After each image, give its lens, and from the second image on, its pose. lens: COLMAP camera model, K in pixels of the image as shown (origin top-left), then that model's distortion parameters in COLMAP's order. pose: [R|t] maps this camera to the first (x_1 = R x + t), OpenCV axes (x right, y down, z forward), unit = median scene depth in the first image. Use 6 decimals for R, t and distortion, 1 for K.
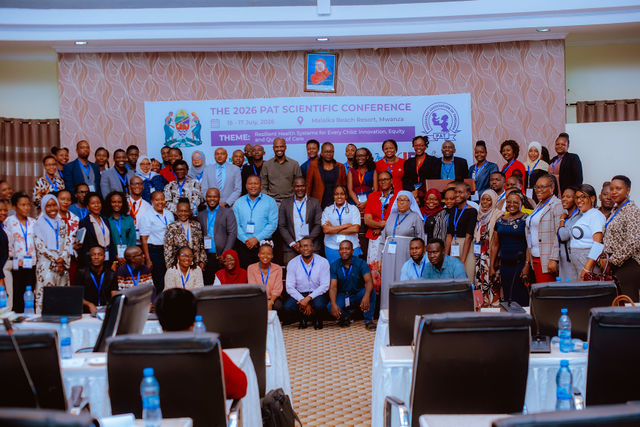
lens RADIAL K [[938.6, 0, 320.0], [0, 938.6, 213.5], [0, 0, 1]] dist [-0.120802, 0.004973]
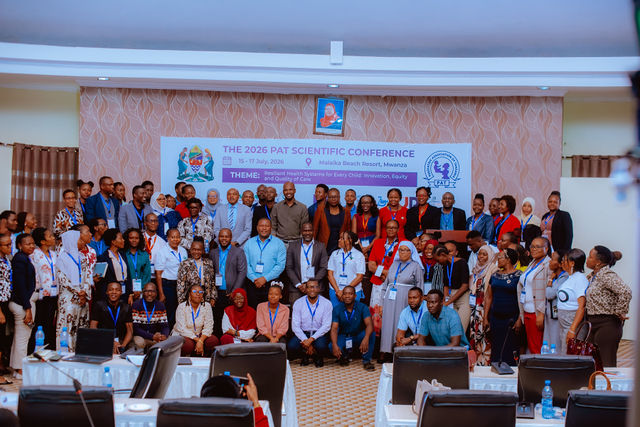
lens RADIAL K [[935.5, 0, 320.0], [0, 935.5, 213.5], [0, 0, 1]] dist [-0.128029, 0.054463]
pose [[0.998897, 0.046733, 0.004555, -0.012200], [-0.046633, 0.998712, -0.020012, -0.025584], [-0.005484, 0.019778, 0.999789, -0.053790]]
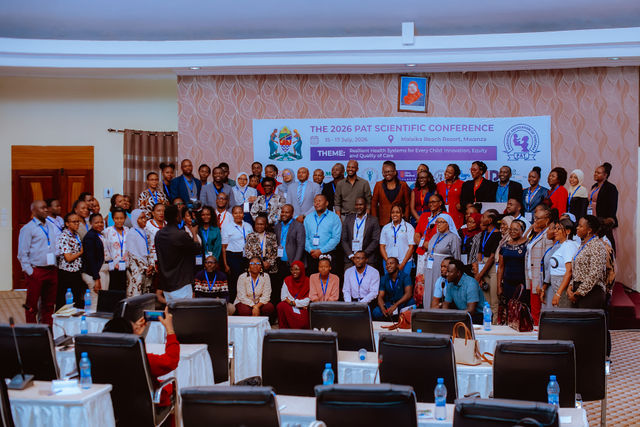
lens RADIAL K [[989.7, 0, 320.0], [0, 989.7, 213.5], [0, 0, 1]] dist [-0.131321, 0.018205]
pose [[0.979706, 0.030438, -0.198116, 0.154695], [-0.028157, 0.999501, 0.014322, -0.032218], [0.198453, -0.008453, 0.980074, -0.171124]]
